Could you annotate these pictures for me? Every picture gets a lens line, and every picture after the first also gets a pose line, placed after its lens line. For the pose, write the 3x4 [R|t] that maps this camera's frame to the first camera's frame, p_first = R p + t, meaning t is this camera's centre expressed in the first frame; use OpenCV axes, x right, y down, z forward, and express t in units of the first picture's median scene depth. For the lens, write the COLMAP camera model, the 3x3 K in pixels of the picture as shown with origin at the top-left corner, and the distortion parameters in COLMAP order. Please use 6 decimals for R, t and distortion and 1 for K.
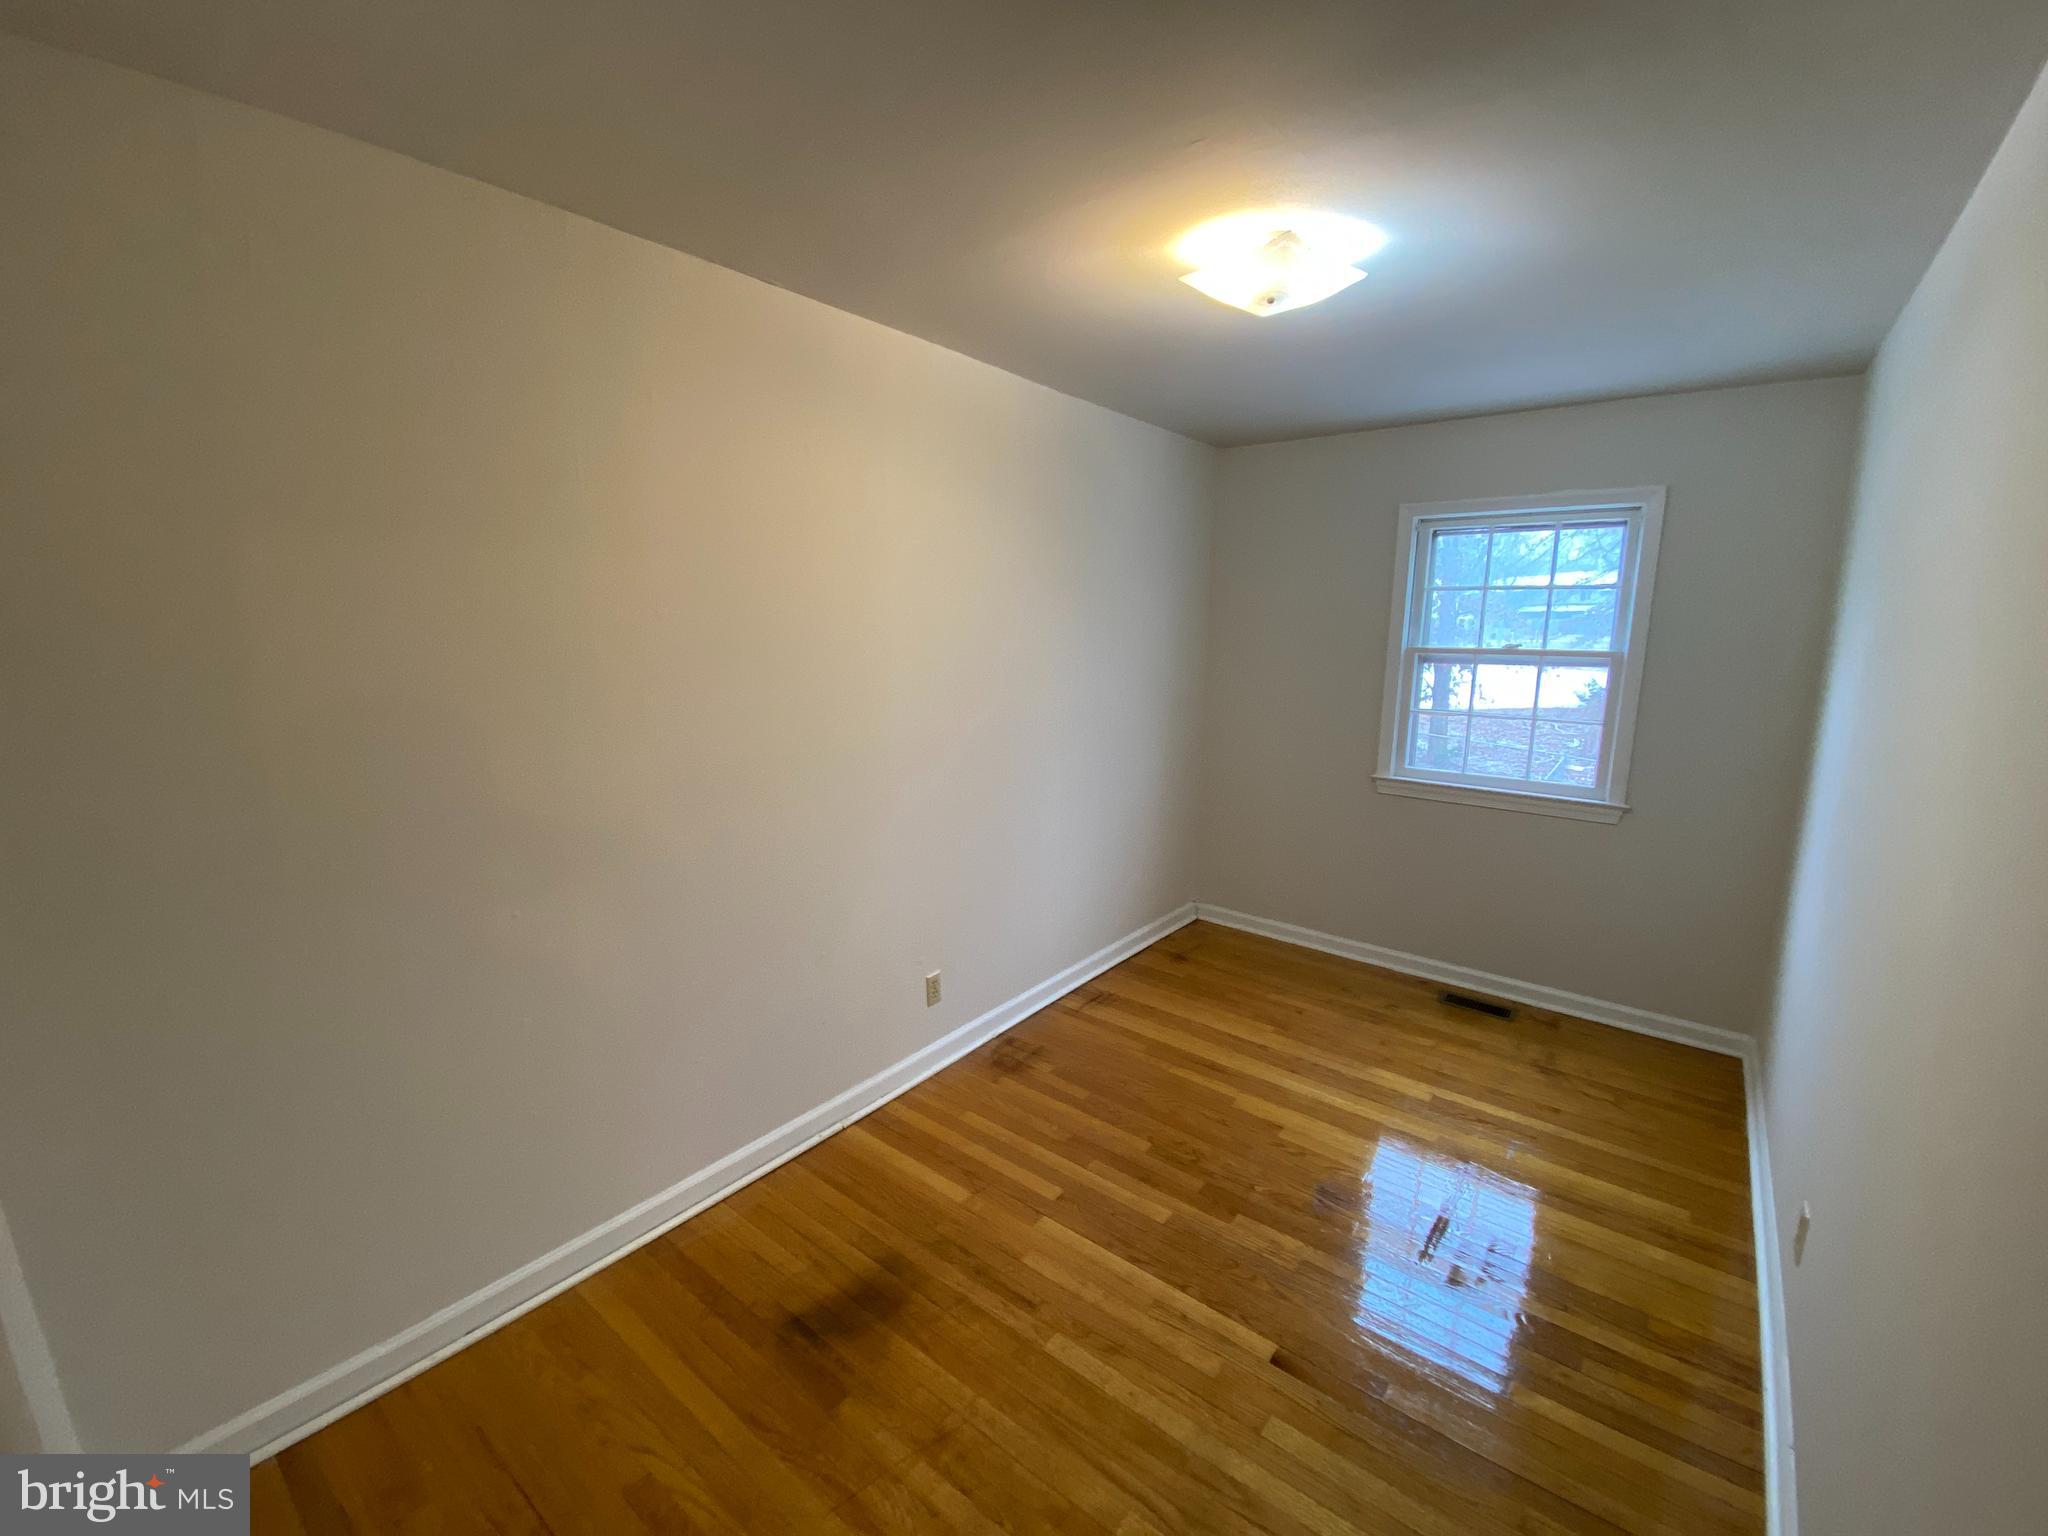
lens RADIAL K [[831.7, 0, 1060.1], [0, 831.7, 762.5], [0, 0, 1]] dist [0.008969, -0.013463]
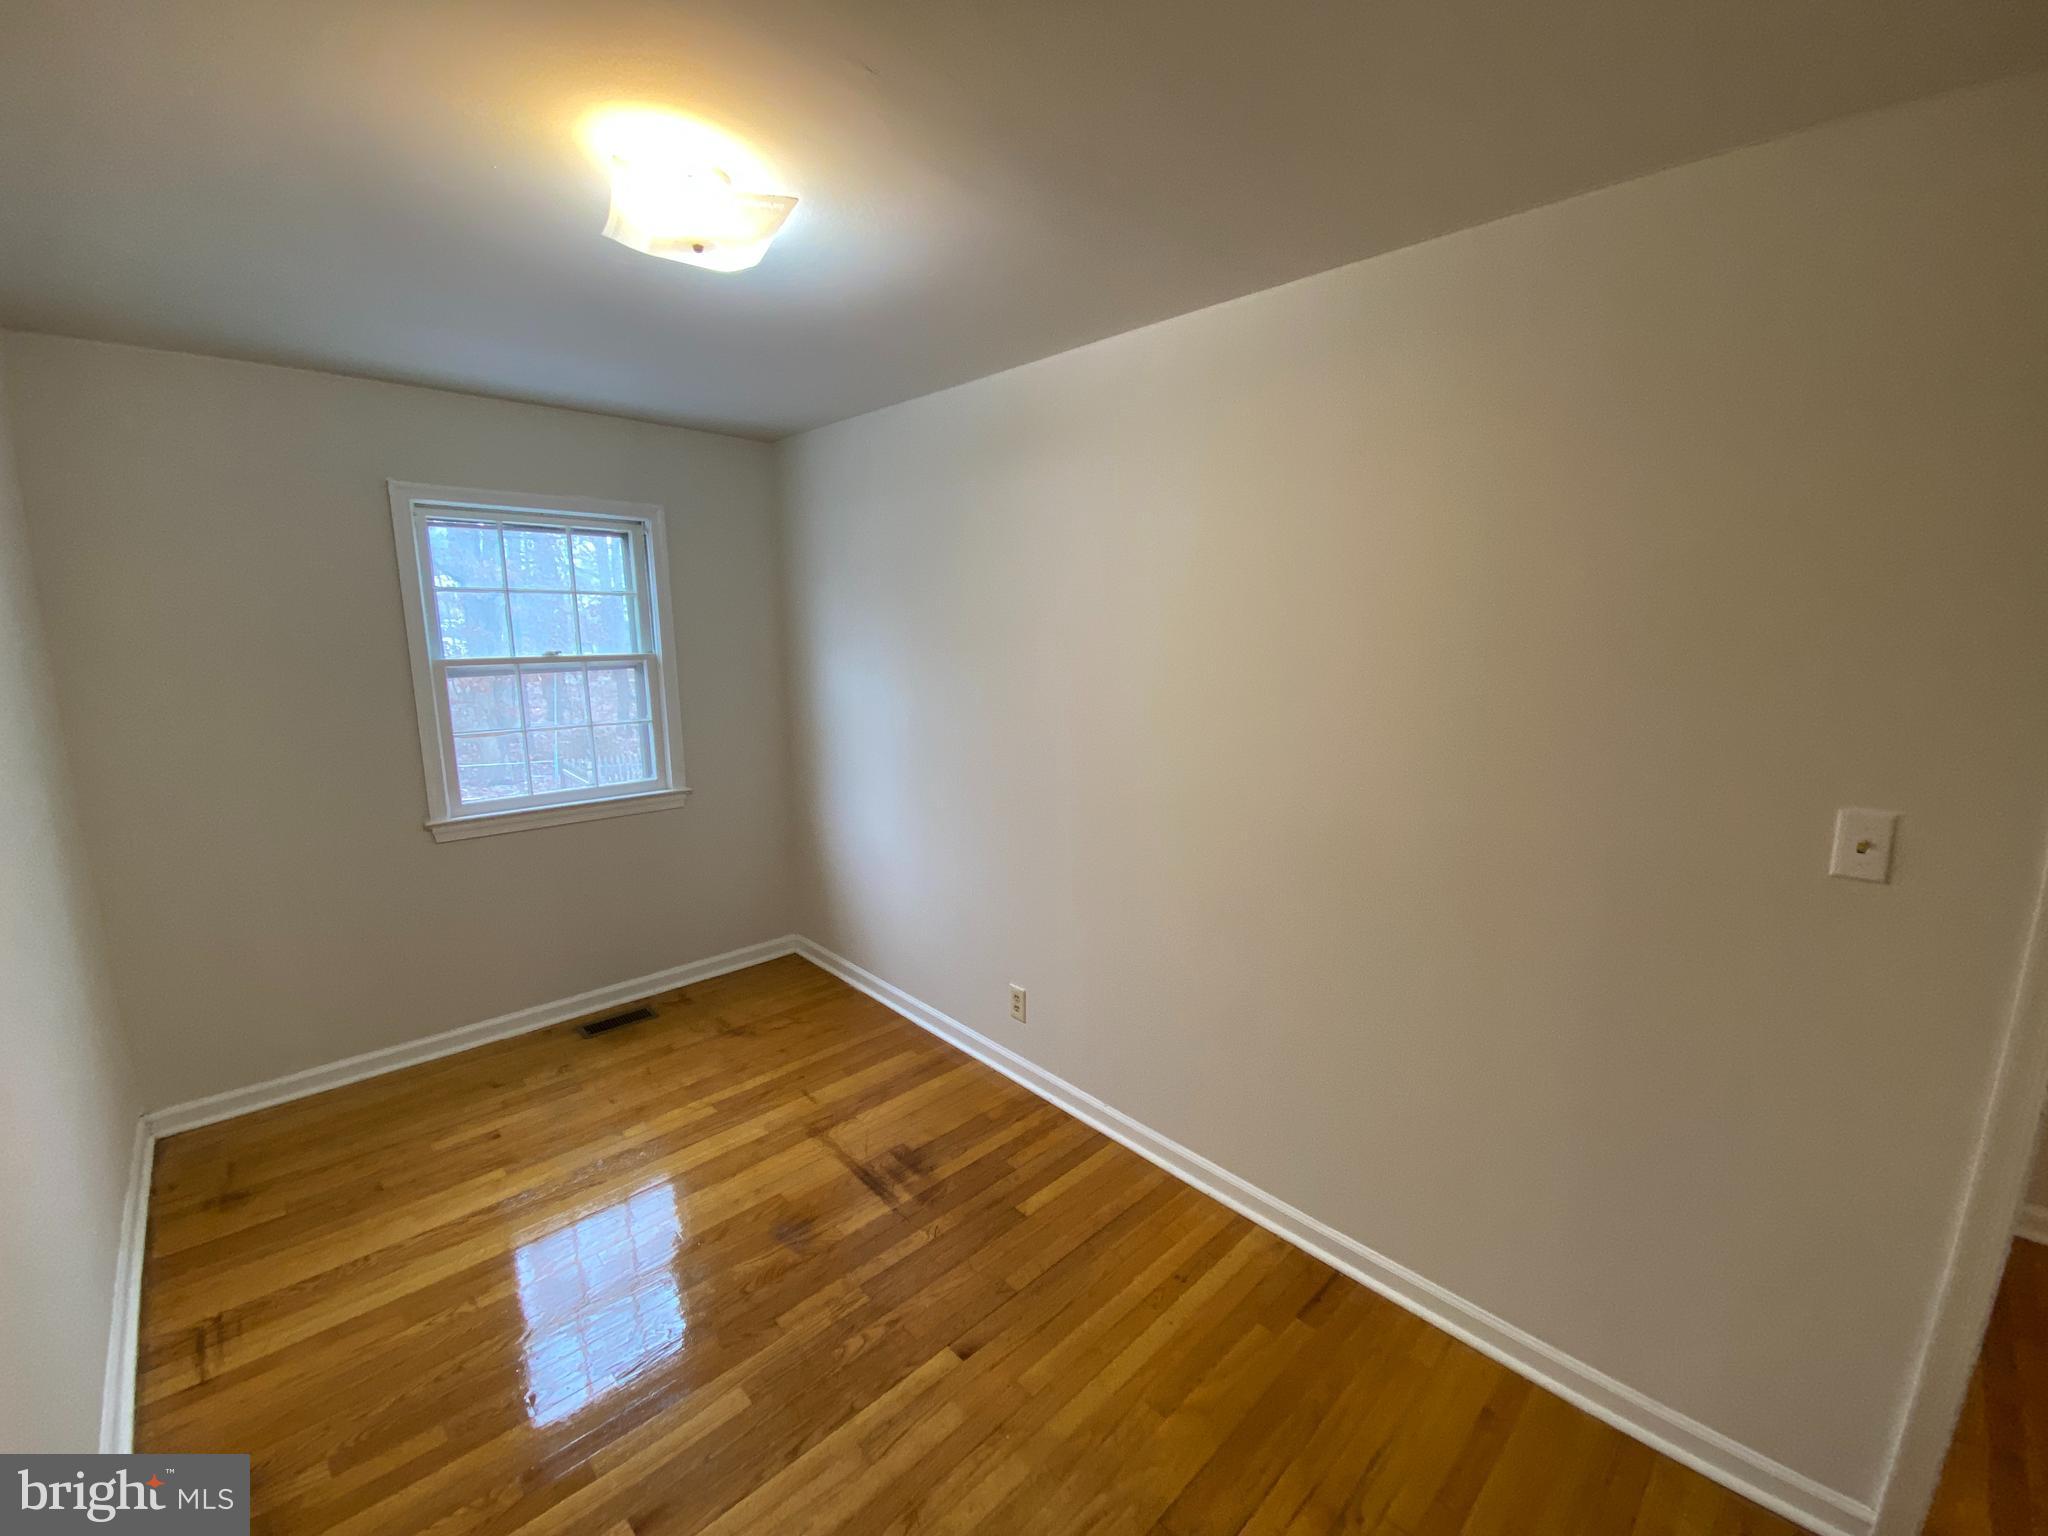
lens RADIAL K [[831.7, 0, 977.2], [0, 831.7, 766.6], [0, 0, 1]] dist [0.008969, -0.013463]
pose [[0.171108, -0.180821, 0.968517, -0.392189], [0.169960, 0.973695, 0.151760, -0.093183], [-0.970482, 0.138642, 0.197340, 0.439273]]
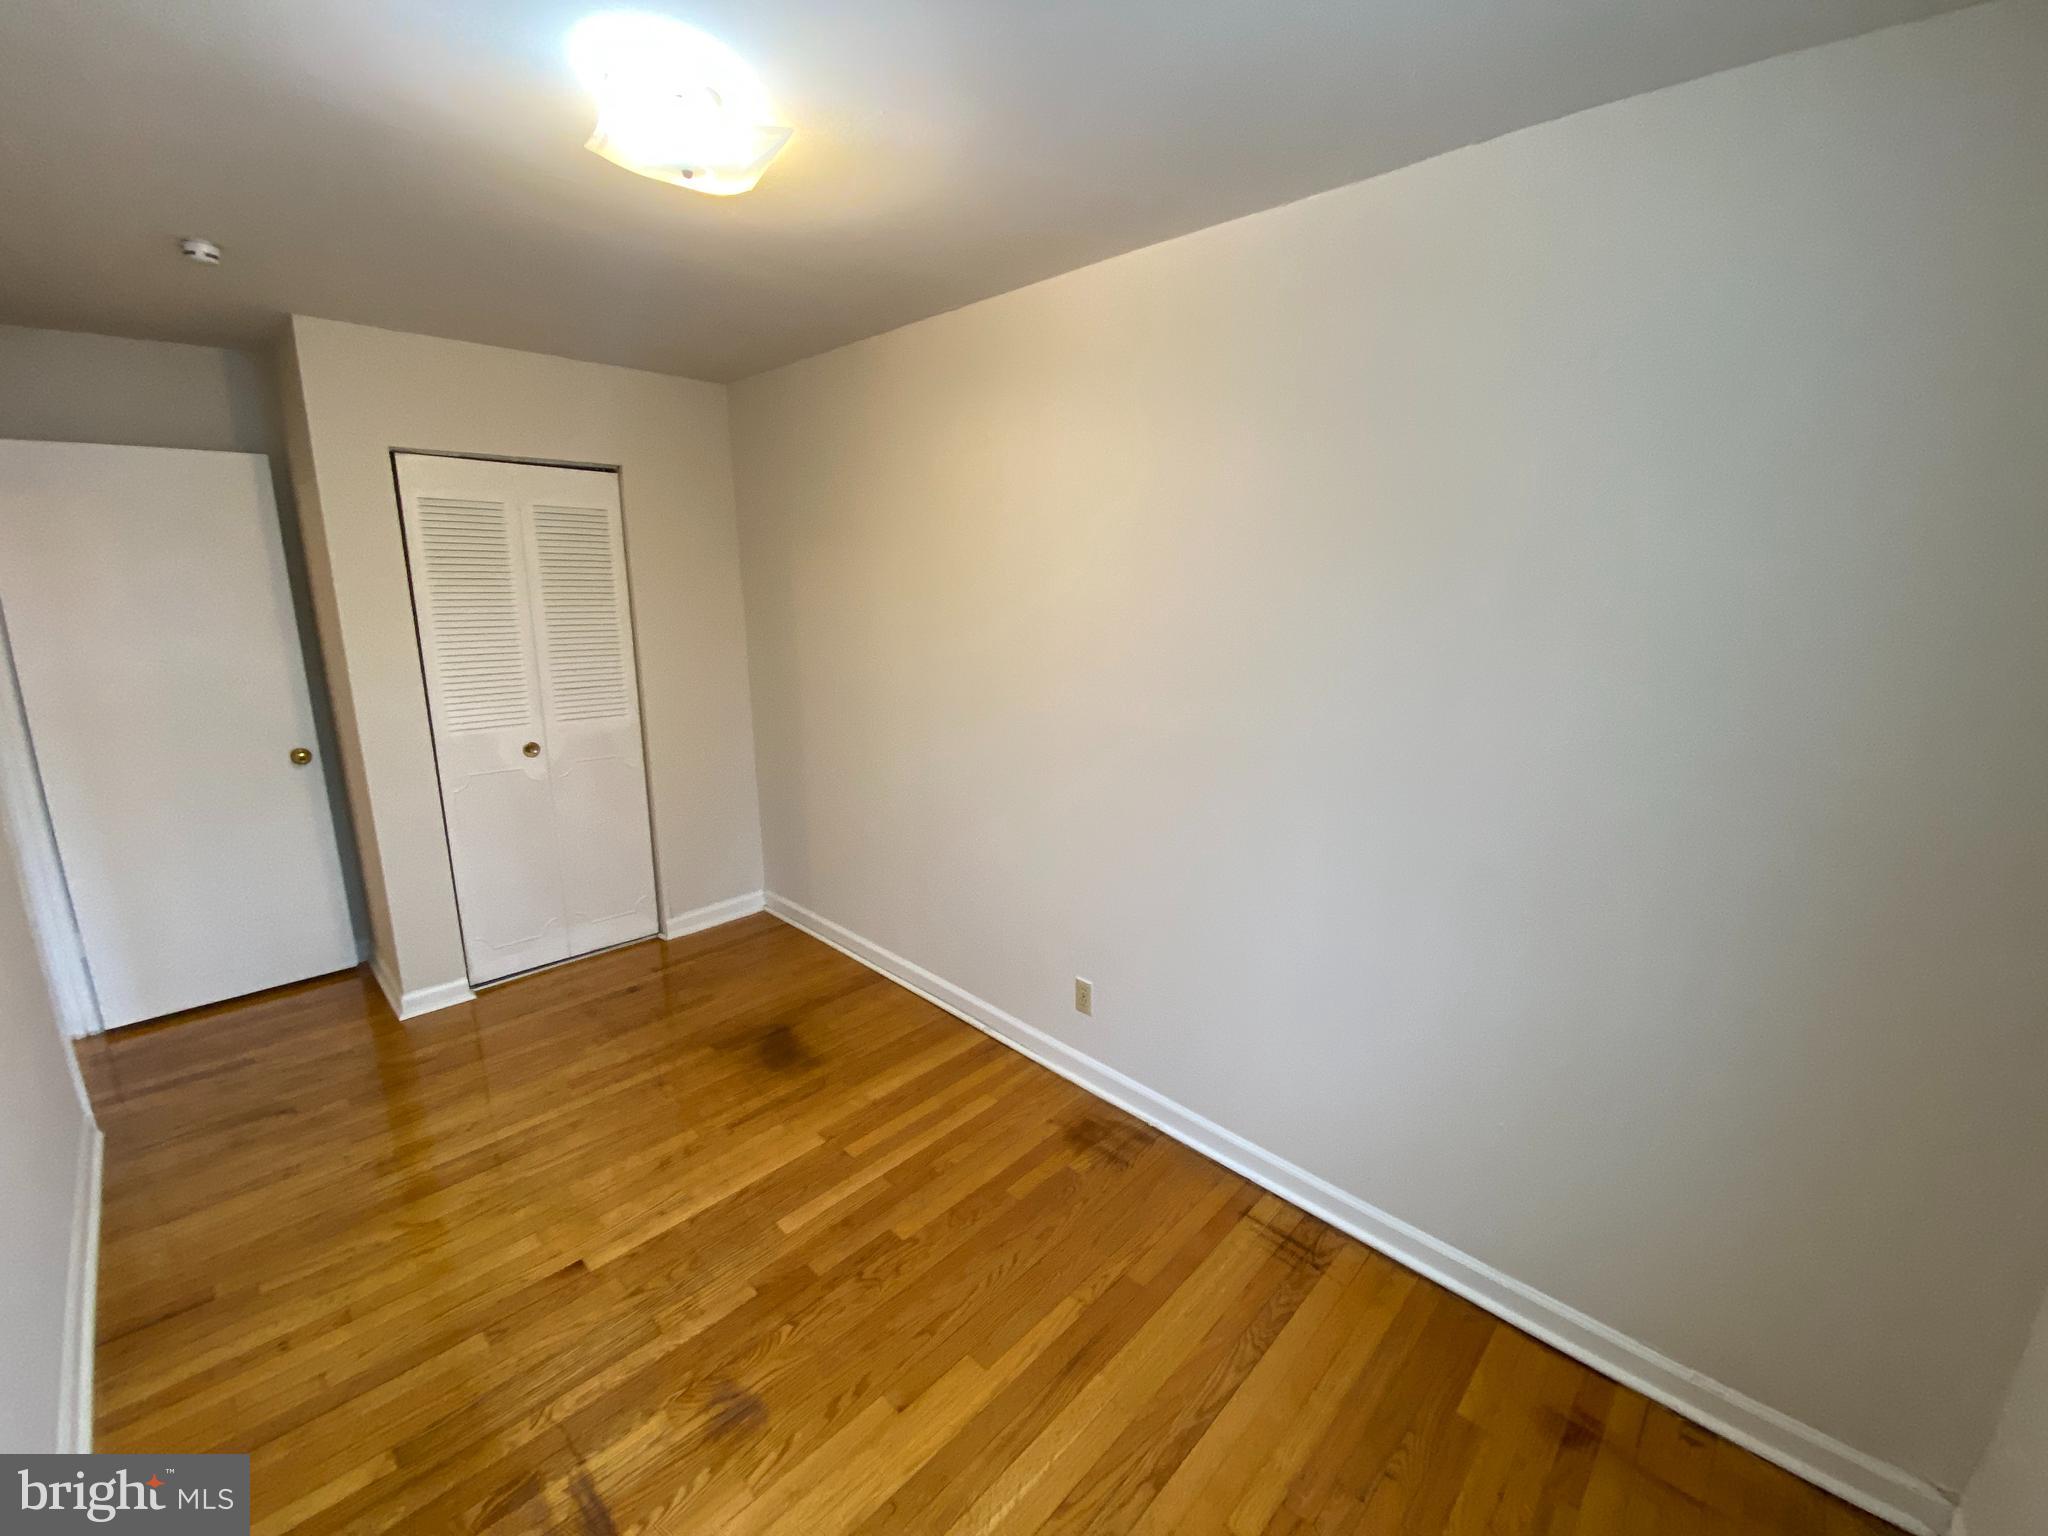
lens RADIAL K [[831.7, 0, 964.8], [0, 831.7, 784.0], [0, 0, 1]] dist [0.008969, -0.013463]
pose [[-0.152059, 0.245256, -0.957459, 0.693316], [-0.182450, 0.945110, 0.271069, -0.169131], [0.971386, 0.215907, -0.098966, 0.947146]]
